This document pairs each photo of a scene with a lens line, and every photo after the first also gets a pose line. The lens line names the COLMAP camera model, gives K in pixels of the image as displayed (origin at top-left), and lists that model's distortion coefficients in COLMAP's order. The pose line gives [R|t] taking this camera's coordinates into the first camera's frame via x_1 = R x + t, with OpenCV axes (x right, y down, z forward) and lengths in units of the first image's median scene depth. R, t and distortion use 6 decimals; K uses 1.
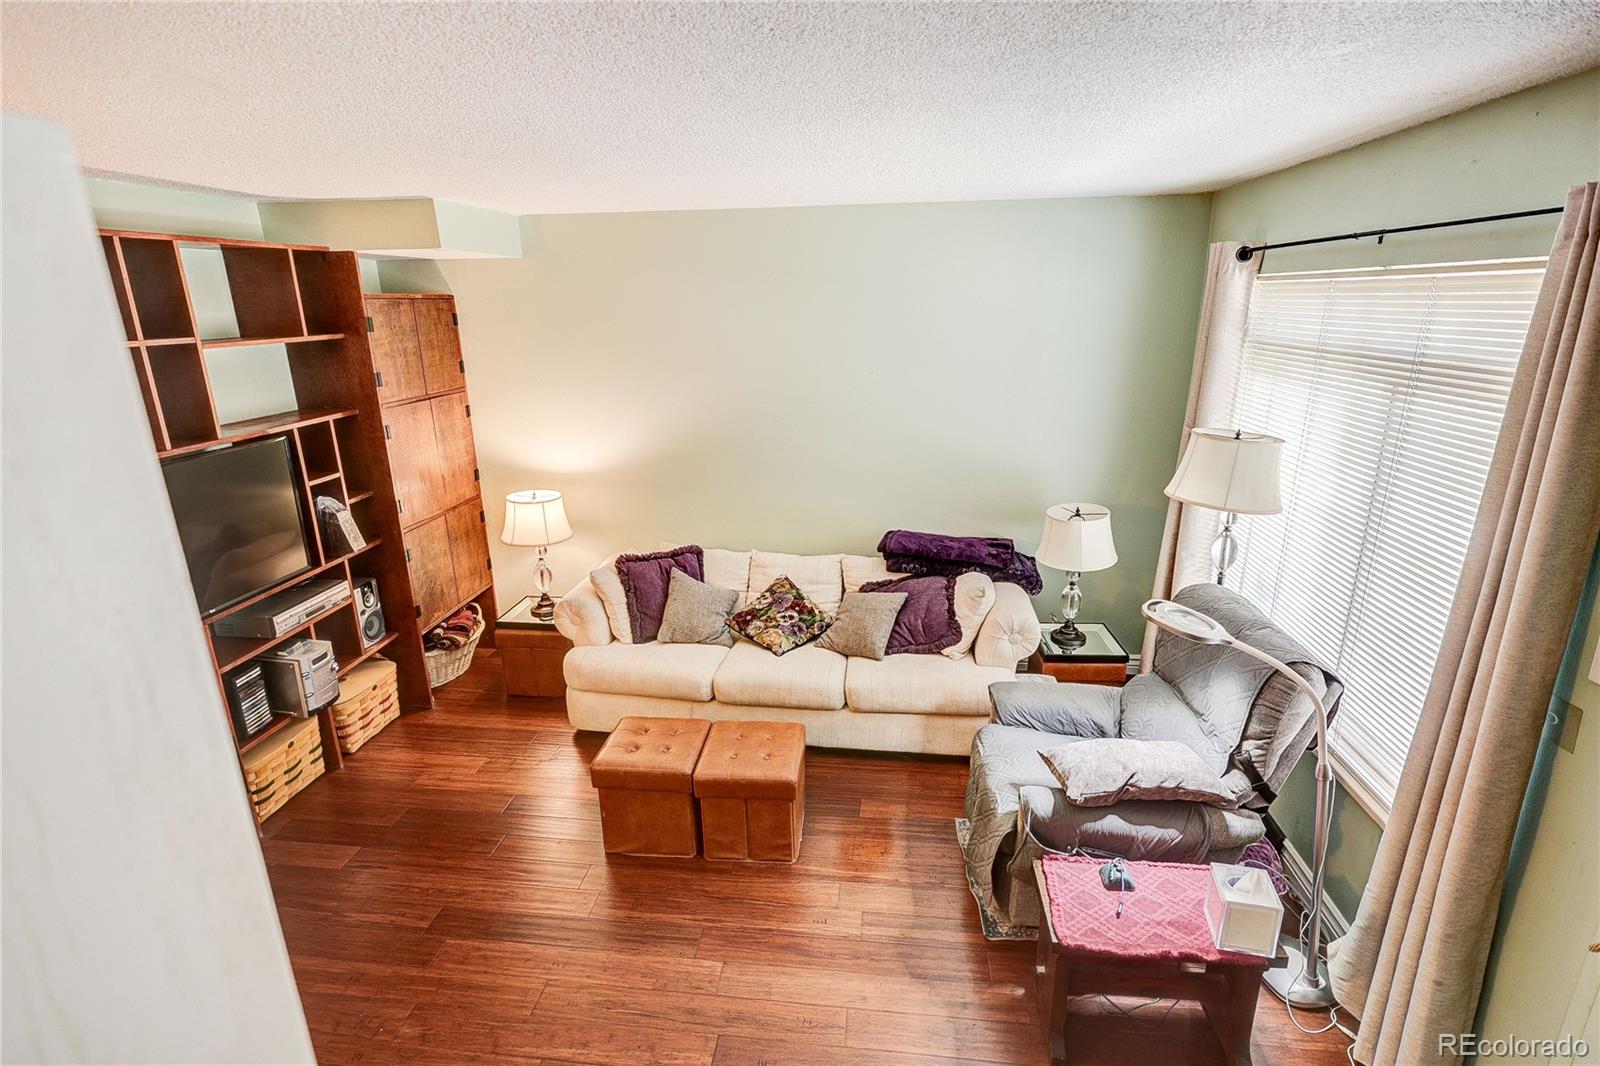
lens RADIAL K [[711.3, 0, 823.9], [0, 711.3, 559.0], [0, 0, 1]] dist [-0.001336, 0.000248]
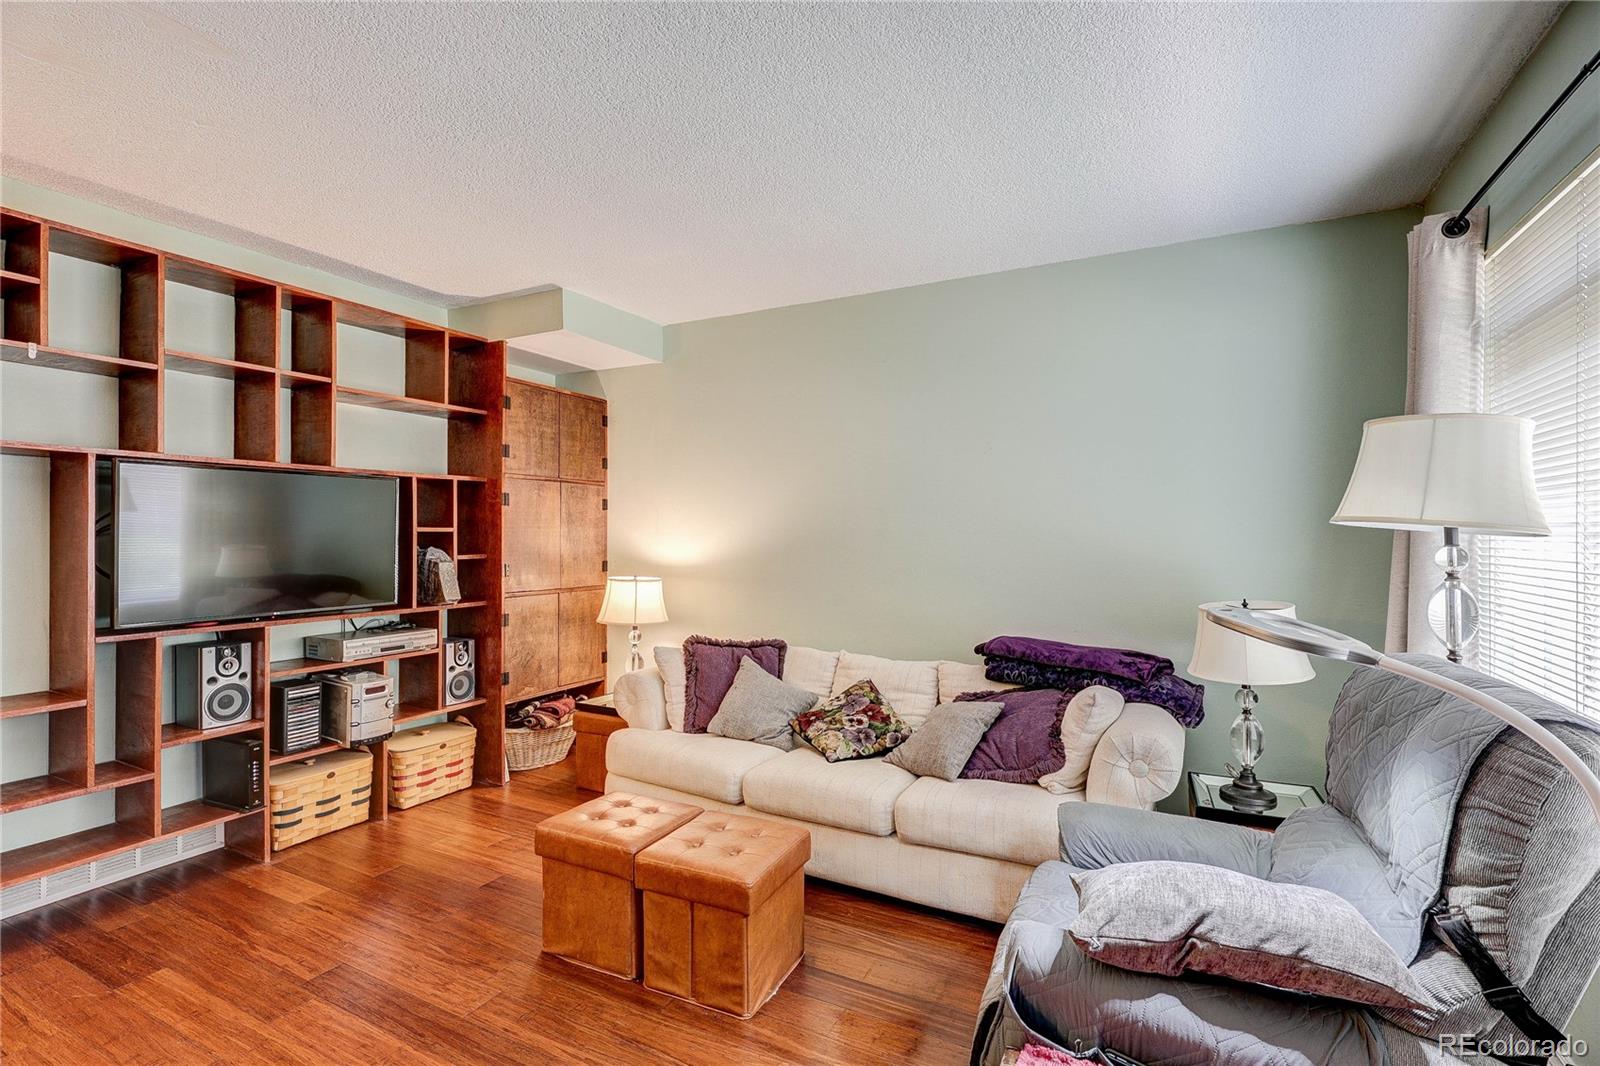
lens RADIAL K [[711.3, 0, 823.9], [0, 711.3, 559.0], [0, 0, 1]] dist [-0.001336, 0.000248]
pose [[0.939642, 0.023758, -0.341333, 0.198512], [-0.119962, 0.957139, -0.263618, 0.128048], [0.320440, 0.288653, 0.902218, 0.197934]]
